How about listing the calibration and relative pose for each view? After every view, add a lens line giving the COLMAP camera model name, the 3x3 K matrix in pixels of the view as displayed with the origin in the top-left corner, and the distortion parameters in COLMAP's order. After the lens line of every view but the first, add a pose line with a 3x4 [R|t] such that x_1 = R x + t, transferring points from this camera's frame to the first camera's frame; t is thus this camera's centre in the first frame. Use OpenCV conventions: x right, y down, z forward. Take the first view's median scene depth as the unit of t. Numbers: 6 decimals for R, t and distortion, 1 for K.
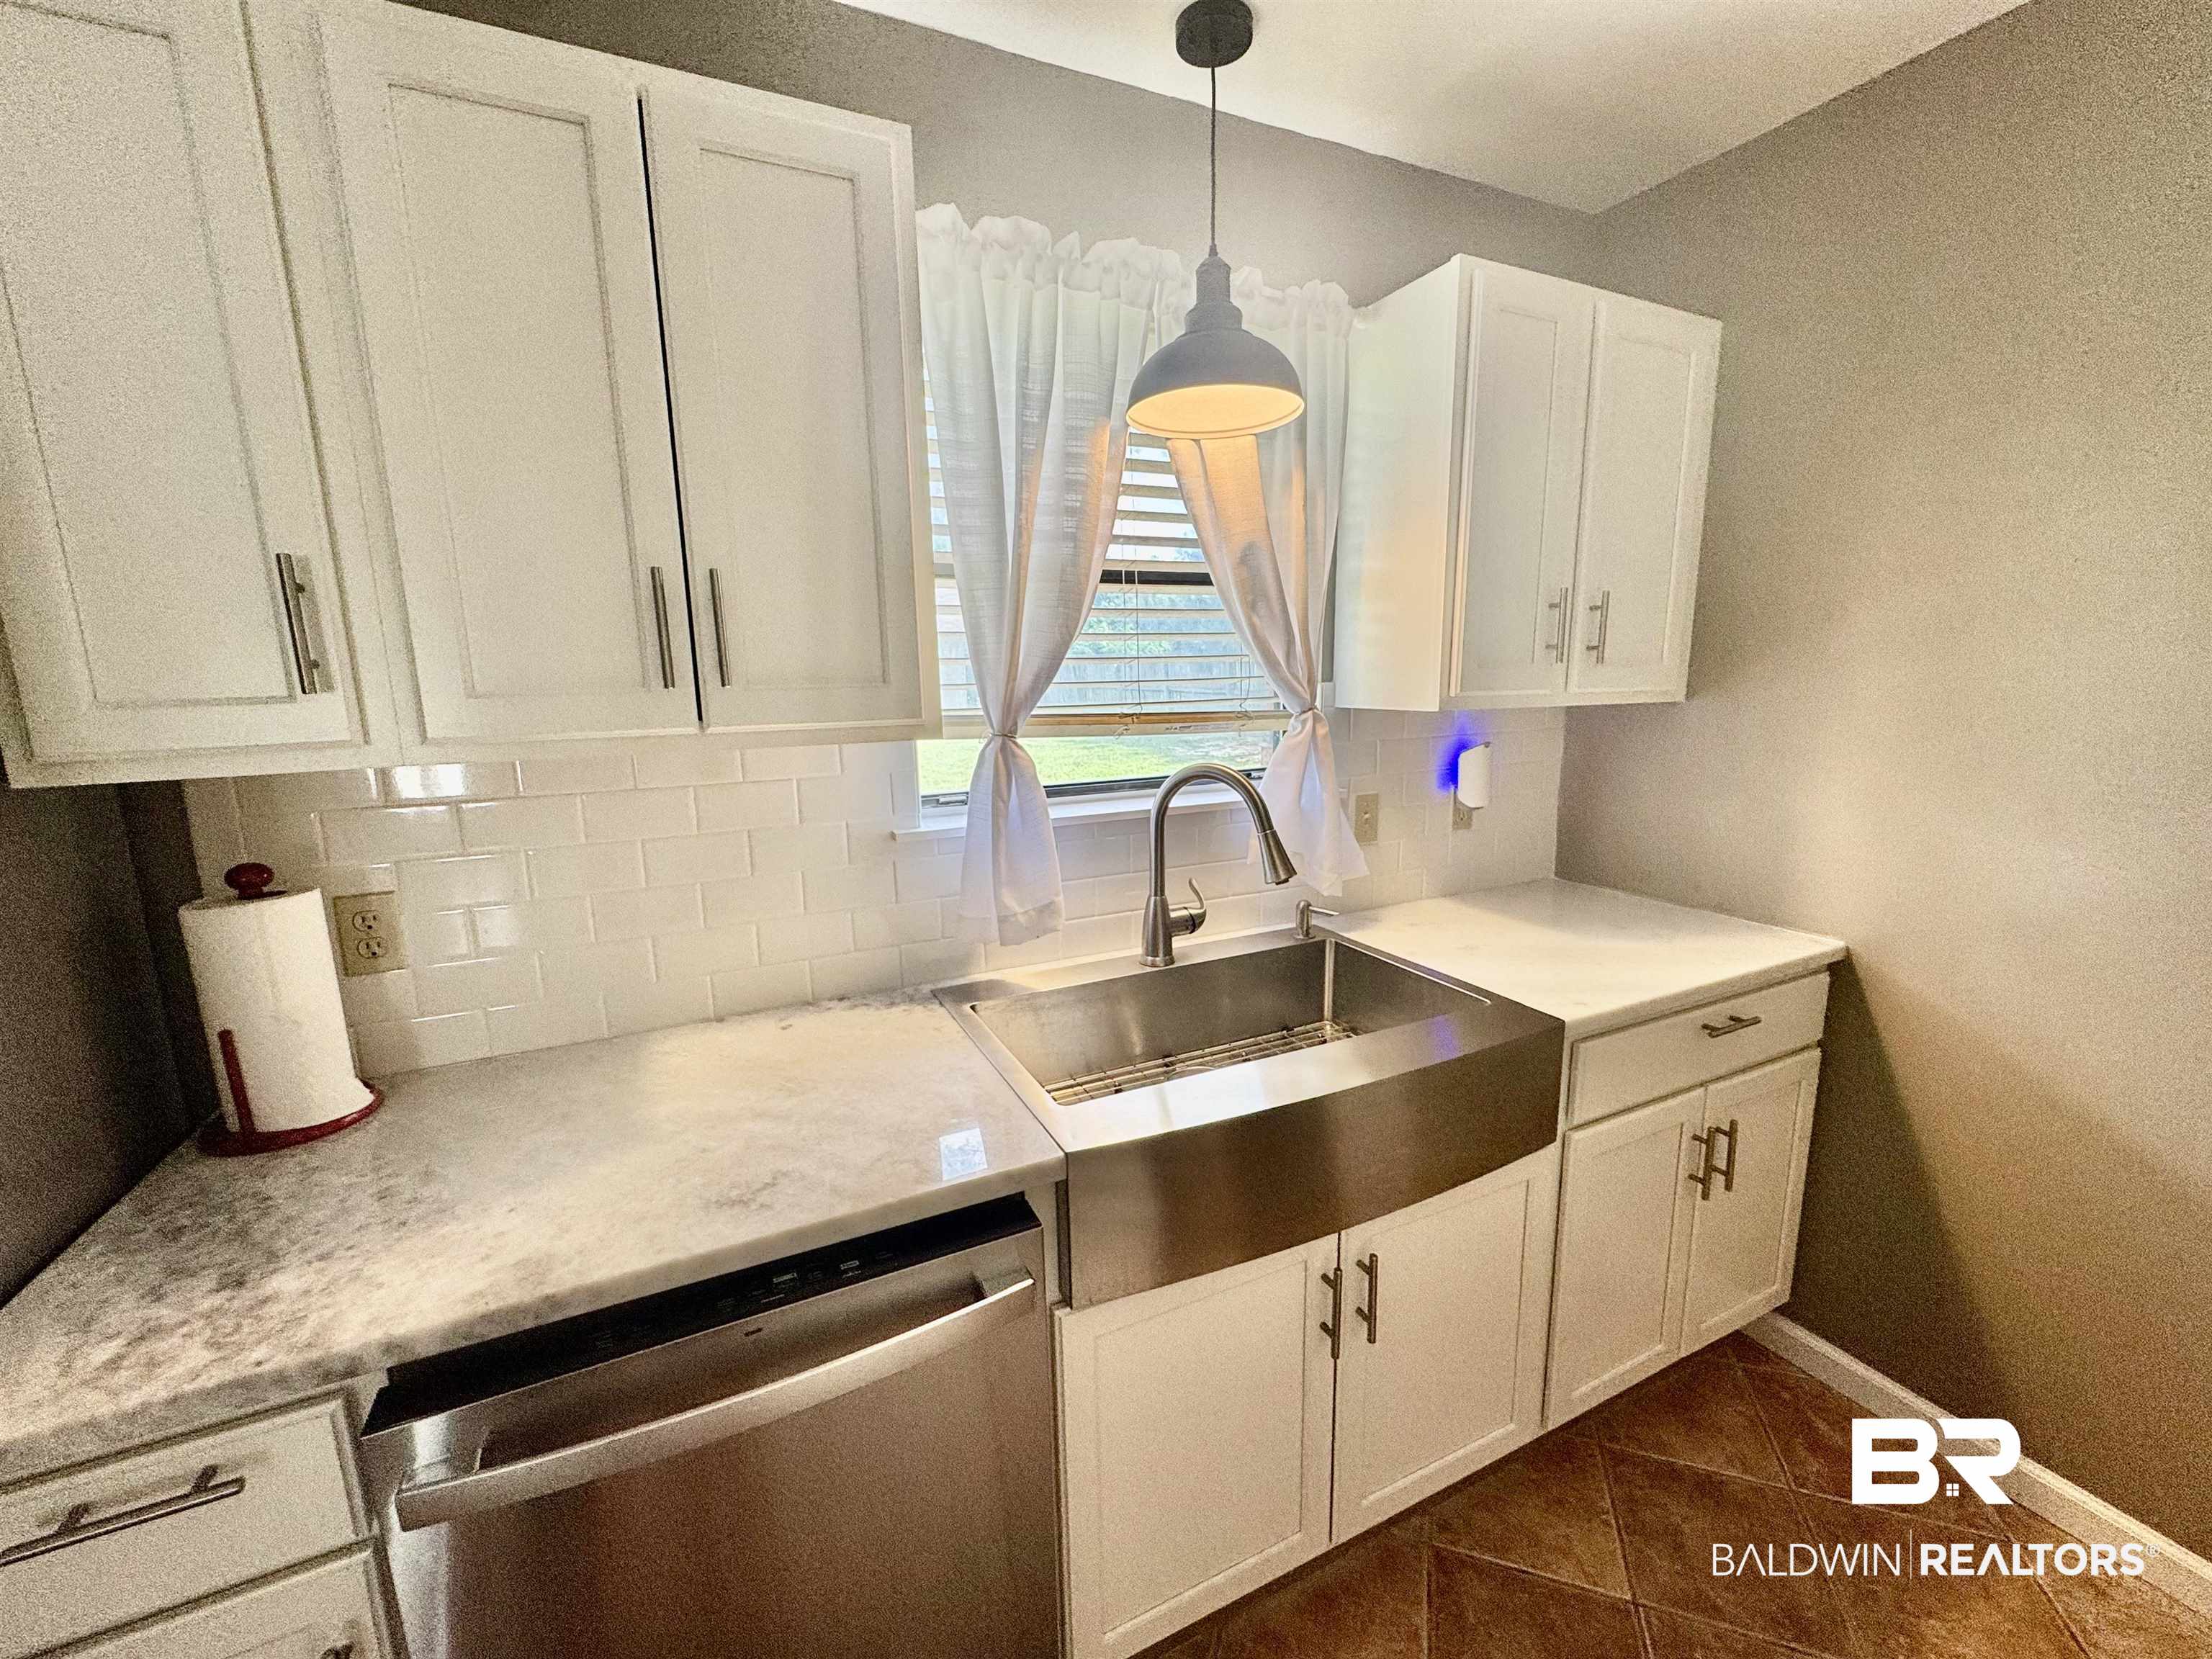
lens RADIAL K [[895.1, 0, 1116.5], [0, 895.1, 831.9], [0, 0, 1]] dist [-0.000422, 0.000070]
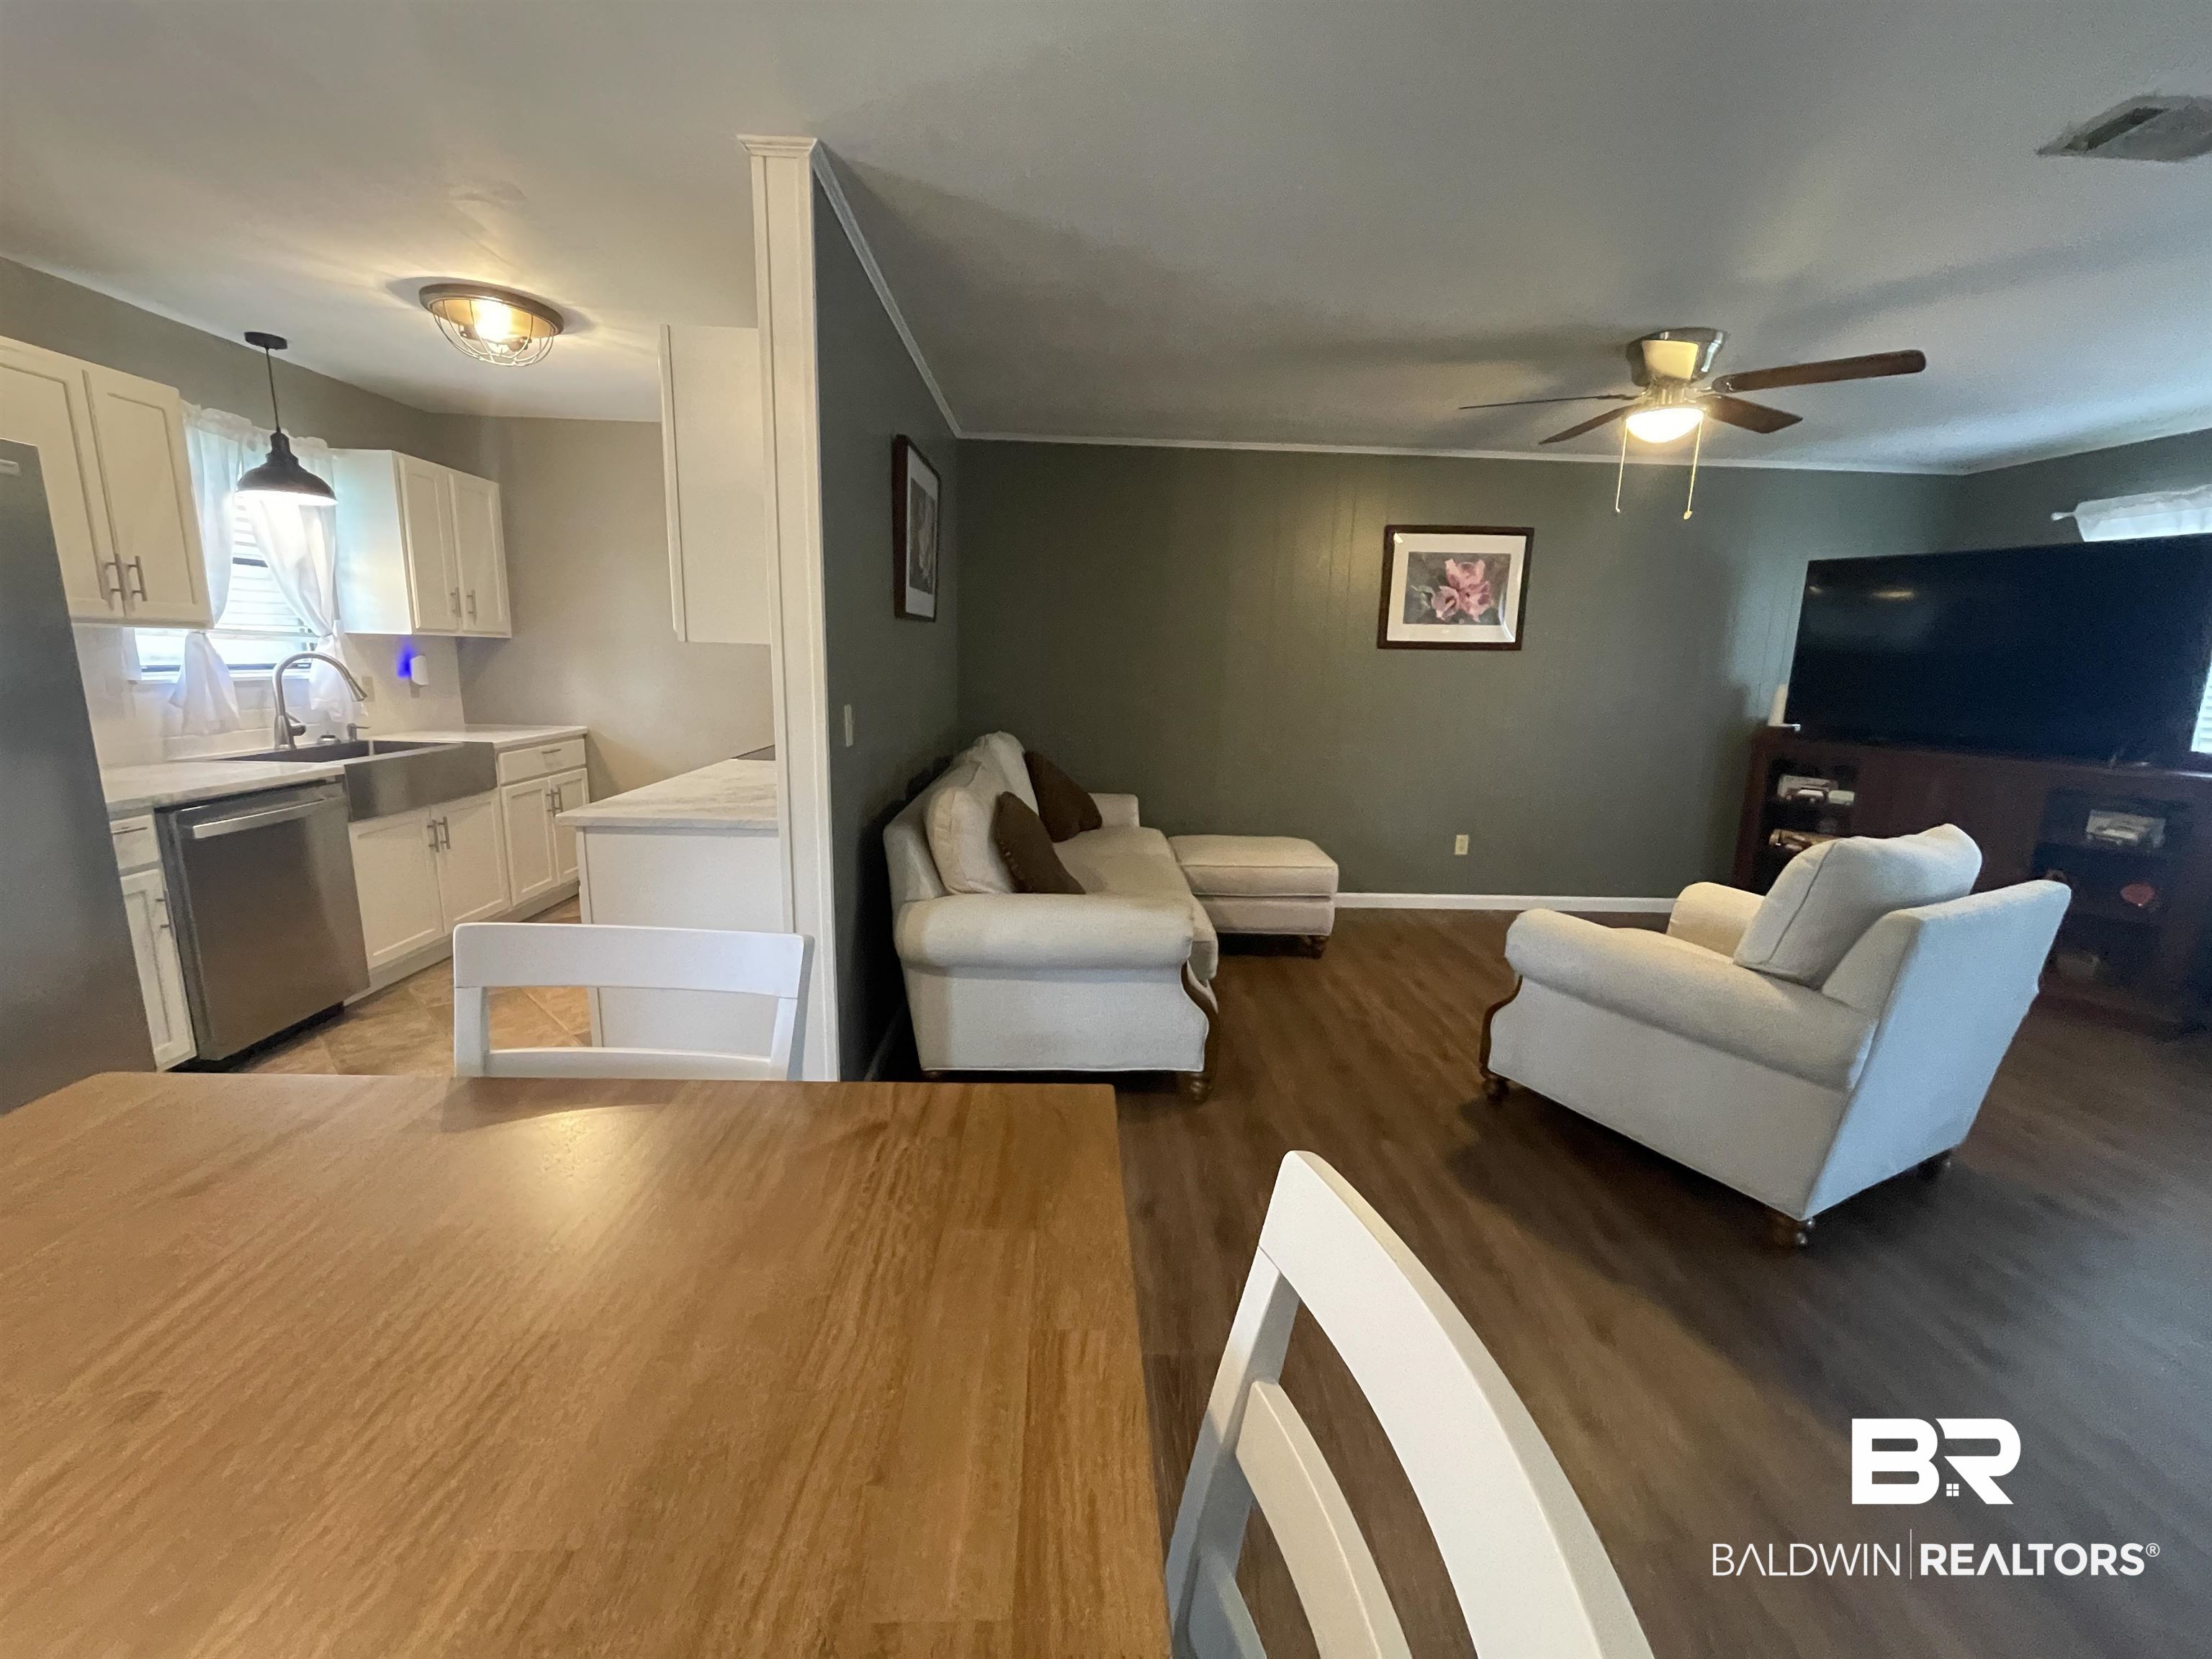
lens RADIAL K [[897.0, 0, 1103.0], [0, 897.0, 826.2], [0, 0, 1]] dist [-0.002910, -0.000197]
pose [[0.404631, -0.144778, 0.902947, -1.116234], [0.119400, 0.987300, 0.104797, 0.336332], [-0.906652, 0.065408, 0.416778, -1.625734]]
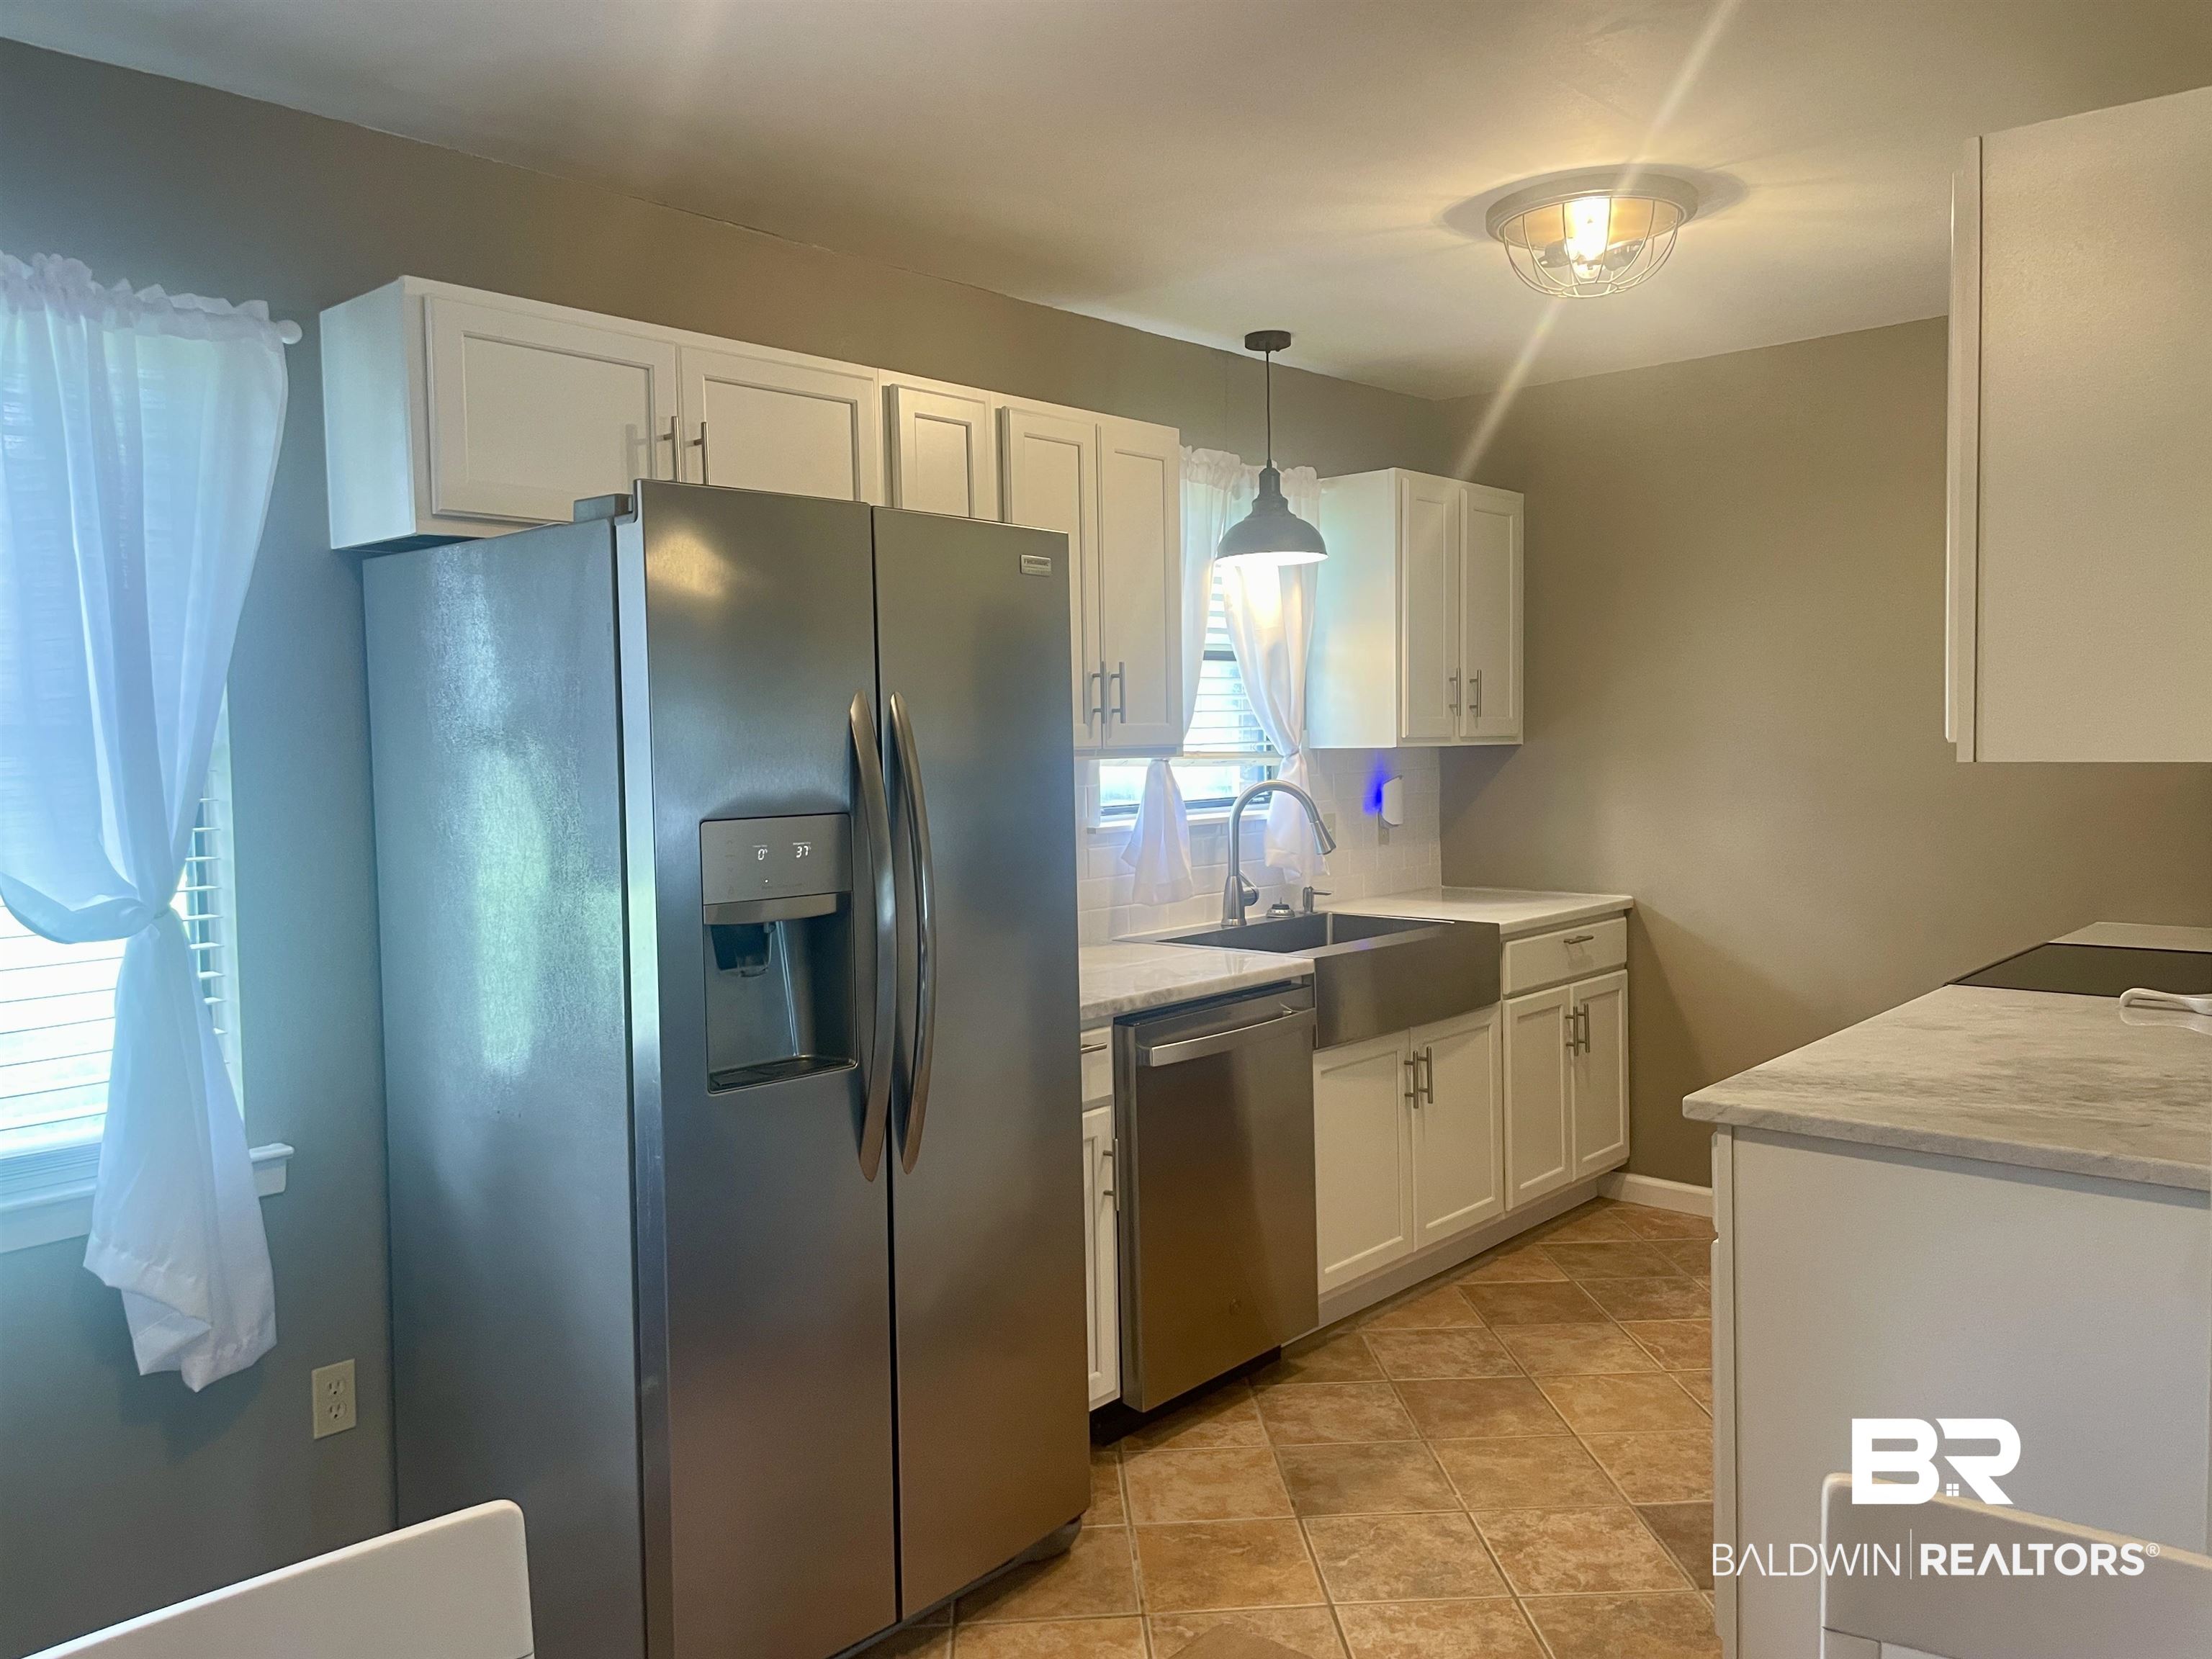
lens RADIAL K [[1665.1, 0, 1103.0], [0, 1665.1, 804.2], [0, 0, 1]] dist [0.098653, -0.136640]
pose [[0.925918, -0.017323, 0.377328, -1.145091], [0.066592, 0.990788, -0.117922, 0.253766], [-0.371809, 0.134313, 0.918541, -1.370828]]
